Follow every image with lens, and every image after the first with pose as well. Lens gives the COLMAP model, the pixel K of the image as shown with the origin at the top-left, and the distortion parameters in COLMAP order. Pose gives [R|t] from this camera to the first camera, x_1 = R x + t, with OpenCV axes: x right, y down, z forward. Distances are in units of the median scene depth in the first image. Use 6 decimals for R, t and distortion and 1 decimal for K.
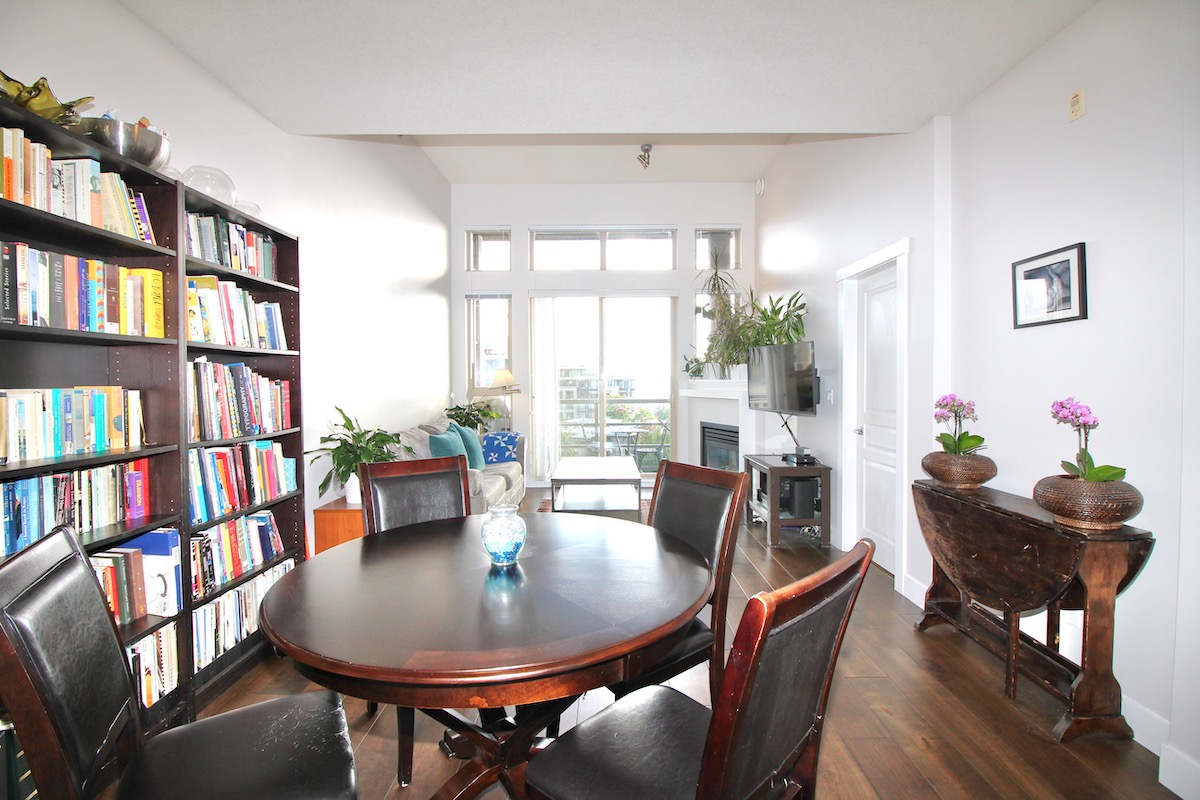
lens RADIAL K [[556.6, 0, 608.7], [0, 556.6, 390.7], [0, 0, 1]] dist [-0.002110, -0.011328]
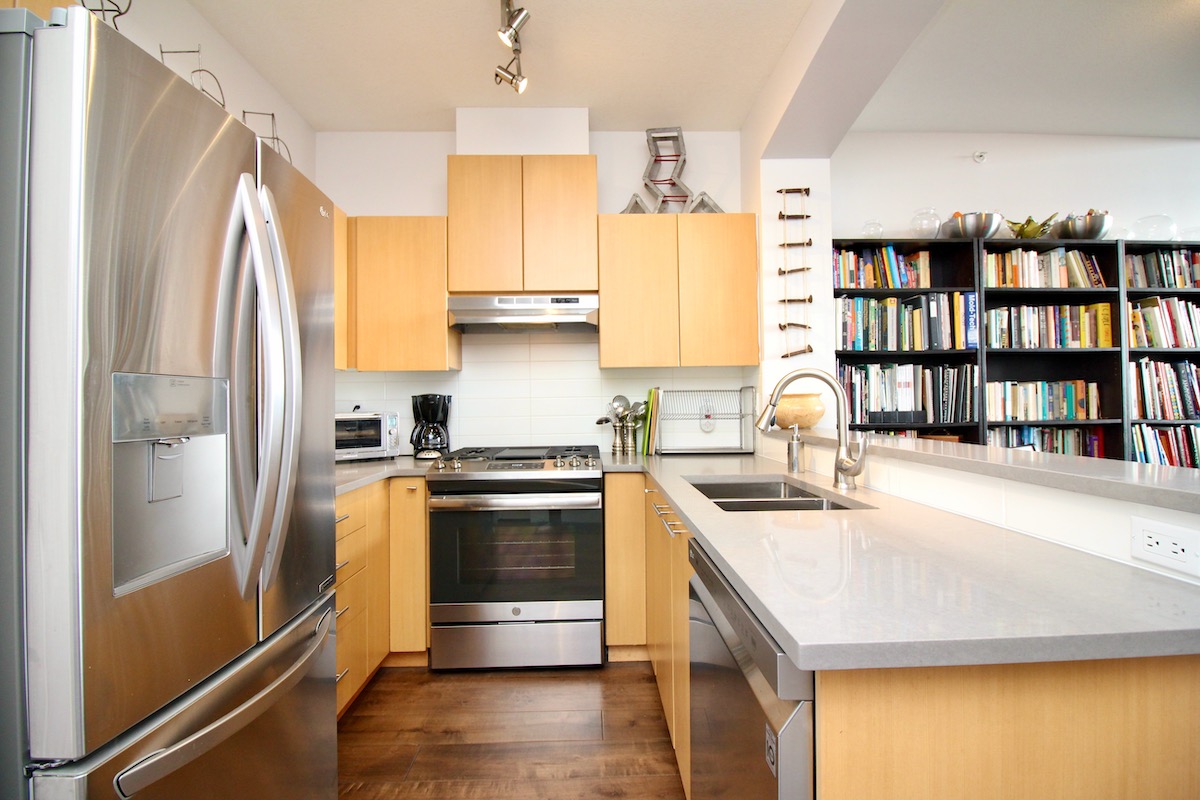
lens RADIAL K [[553.6, 0, 593.7], [0, 553.6, 393.9], [0, 0, 1]] dist [-0.021153, -0.002623]
pose [[0.018669, -0.012021, -0.999753, 0.549547], [-0.005504, 0.999911, -0.012126, 0.048653], [0.999811, 0.005729, 0.018601, -0.370039]]
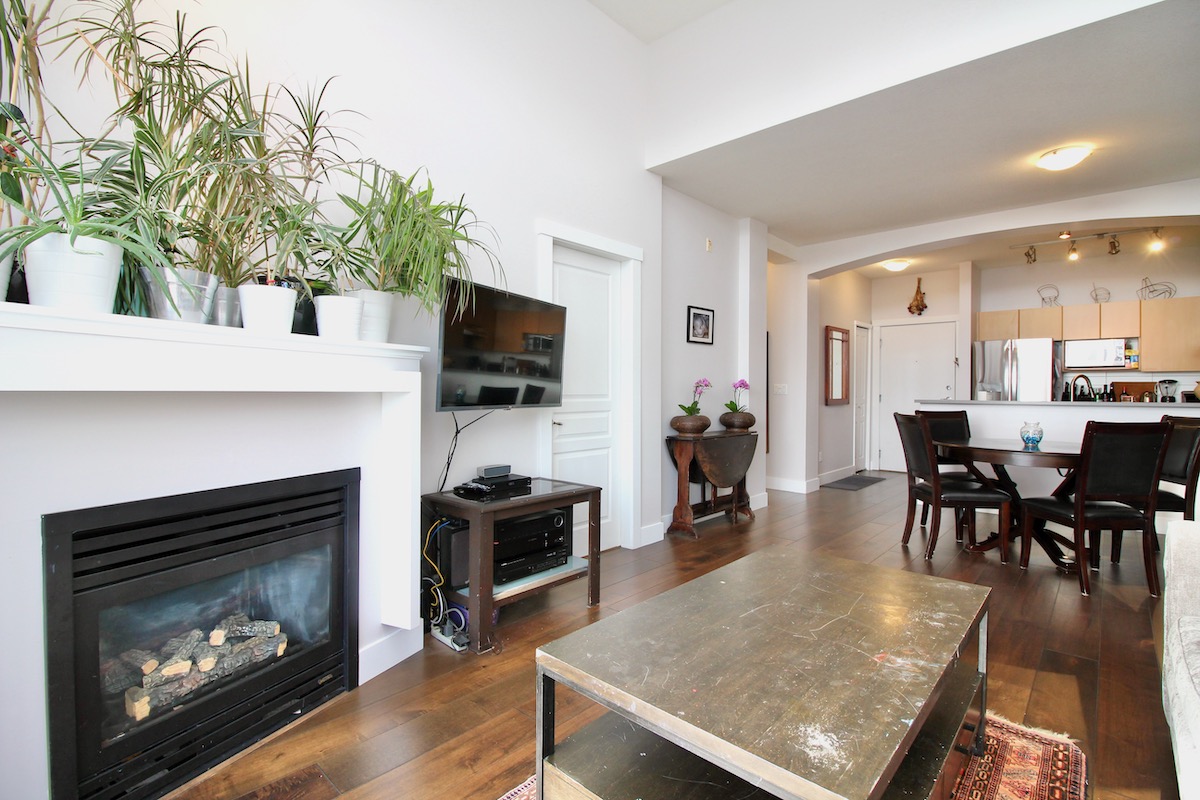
lens RADIAL K [[556.6, 0, 603.6], [0, 556.6, 390.1], [0, 0, 1]] dist [-0.002110, -0.011328]
pose [[-0.736519, -0.000771, 0.676416, -0.317844], [0.007559, 0.999928, 0.009371, 0.027807], [-0.676374, 0.012015, -0.736460, 2.794391]]
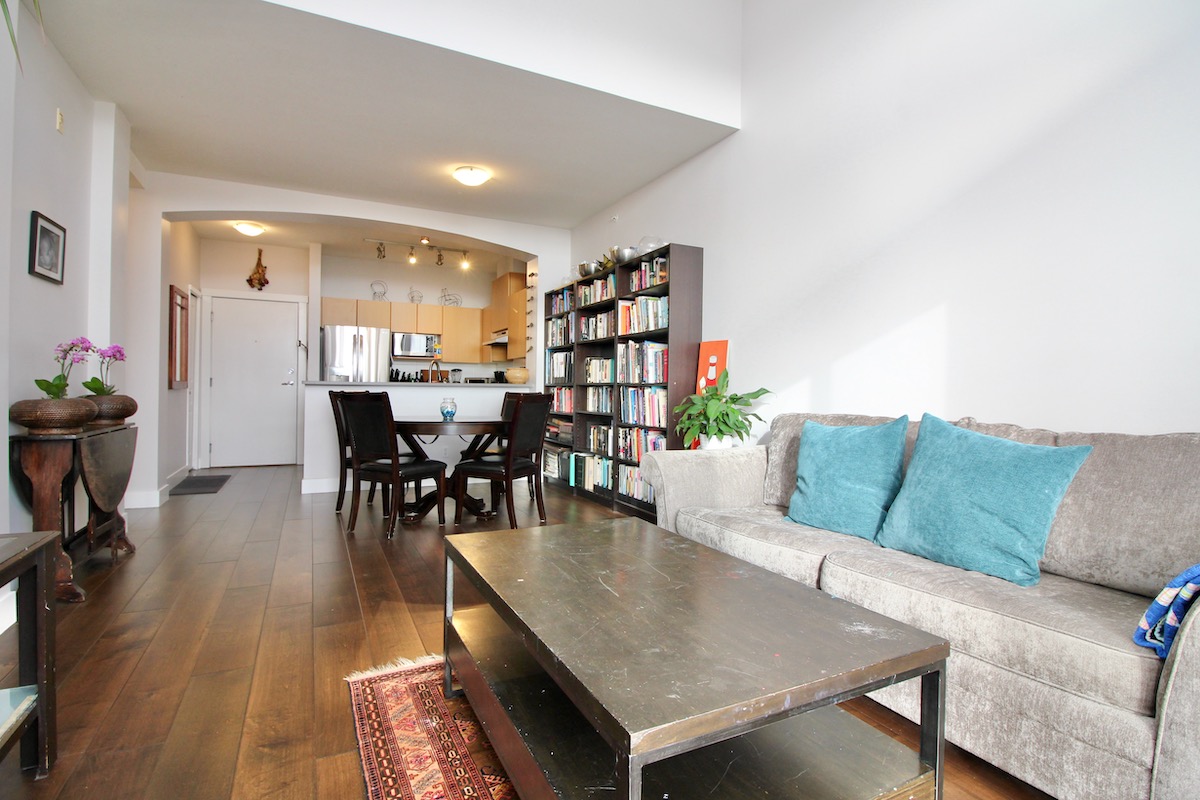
lens RADIAL K [[582.7, 0, 603.7], [0, 582.7, 391.6], [0, 0, 1]] dist [-0.002907, -0.008695]
pose [[-0.892338, -0.006280, -0.451323, 0.287857], [-0.017027, 0.999660, 0.019756, 0.078534], [0.451046, 0.025313, -0.892142, 2.731970]]
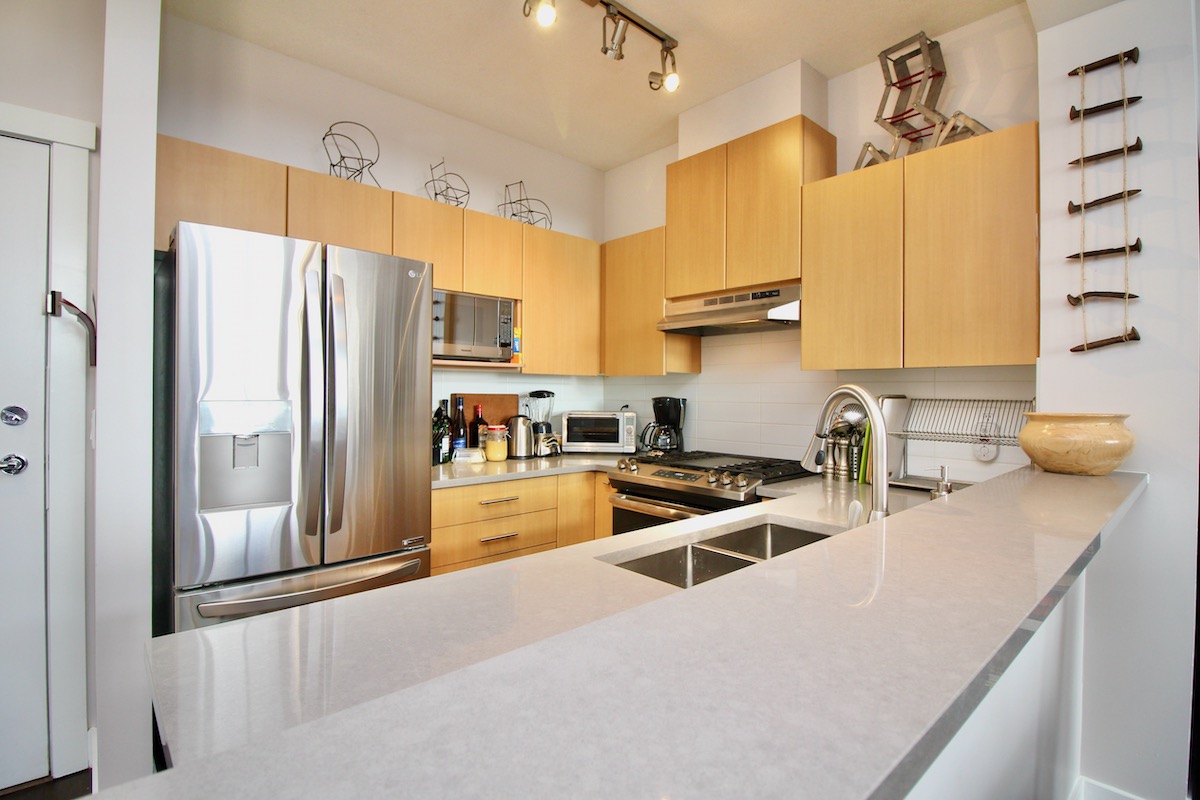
lens RADIAL K [[556.6, 0, 599.2], [0, 556.6, 392.4], [0, 0, 1]] dist [-0.002110, -0.011328]
pose [[-0.734002, -0.000092, -0.679147, 0.298359], [-0.015961, 0.999726, 0.017115, 0.002902], [0.678959, 0.023402, -0.733803, 0.172960]]
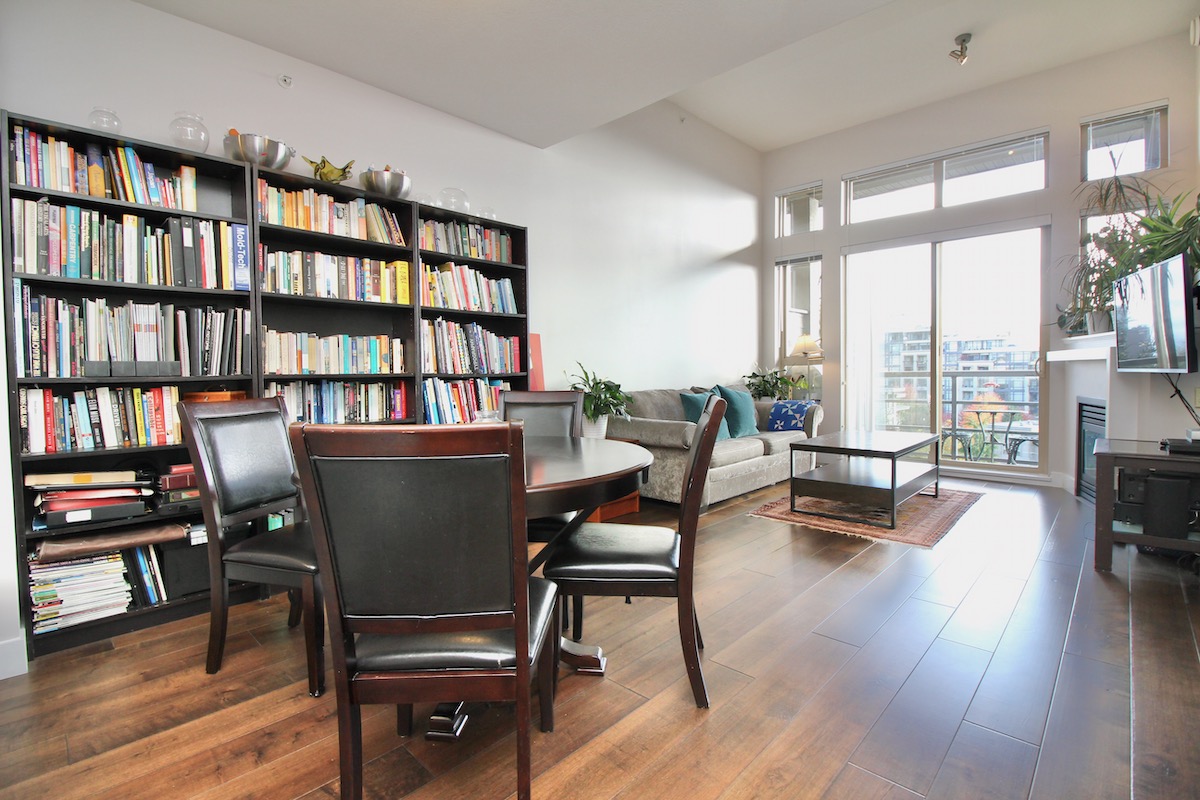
lens RADIAL K [[556.6, 0, 602.4], [0, 556.6, 391.3], [0, 0, 1]] dist [-0.002110, -0.011328]
pose [[0.723599, 0.019687, -0.689939, 0.595564], [-0.003886, 0.999693, 0.024450, 0.095462], [0.690209, -0.015011, 0.723454, 0.209944]]
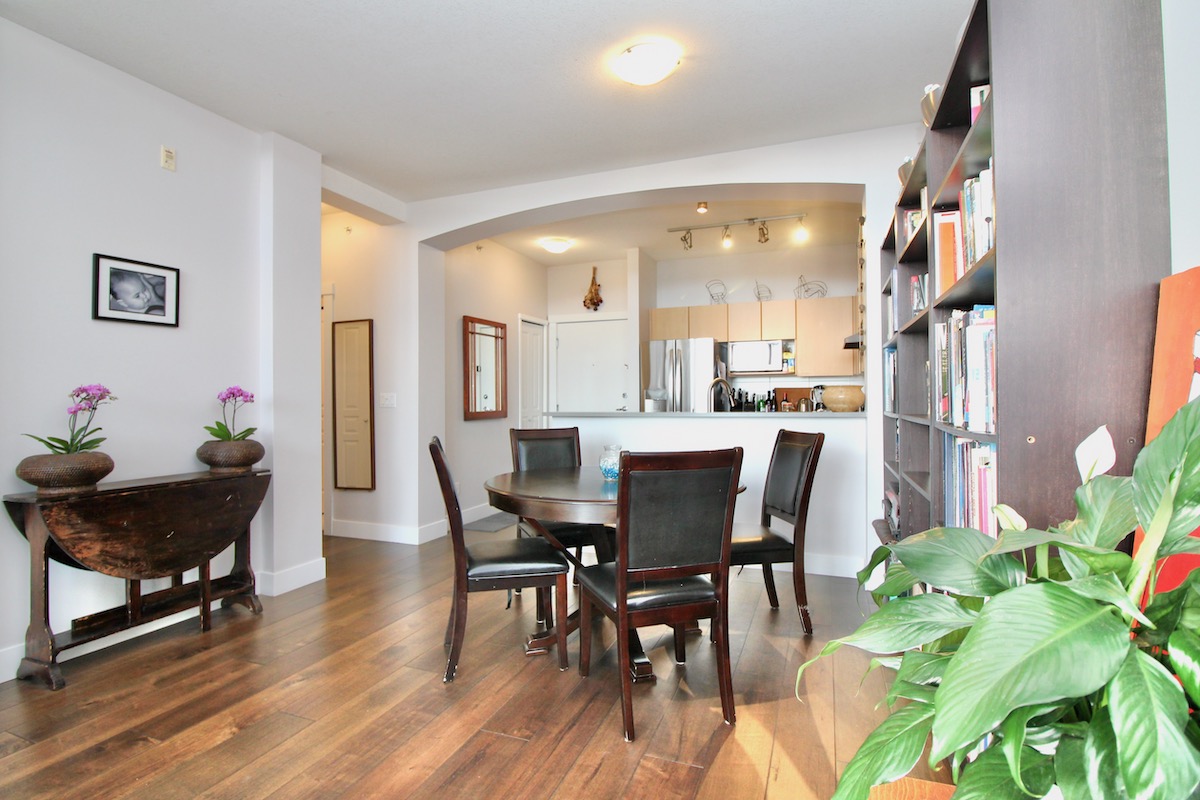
lens RADIAL K [[582.7, 0, 605.4], [0, 582.7, 392.6], [0, 0, 1]] dist [-0.002907, -0.008695]
pose [[-0.935477, 0.014752, 0.353080, -0.548241], [0.016351, 0.999865, 0.001546, 0.038081], [-0.353009, 0.007220, -0.935592, 1.832252]]
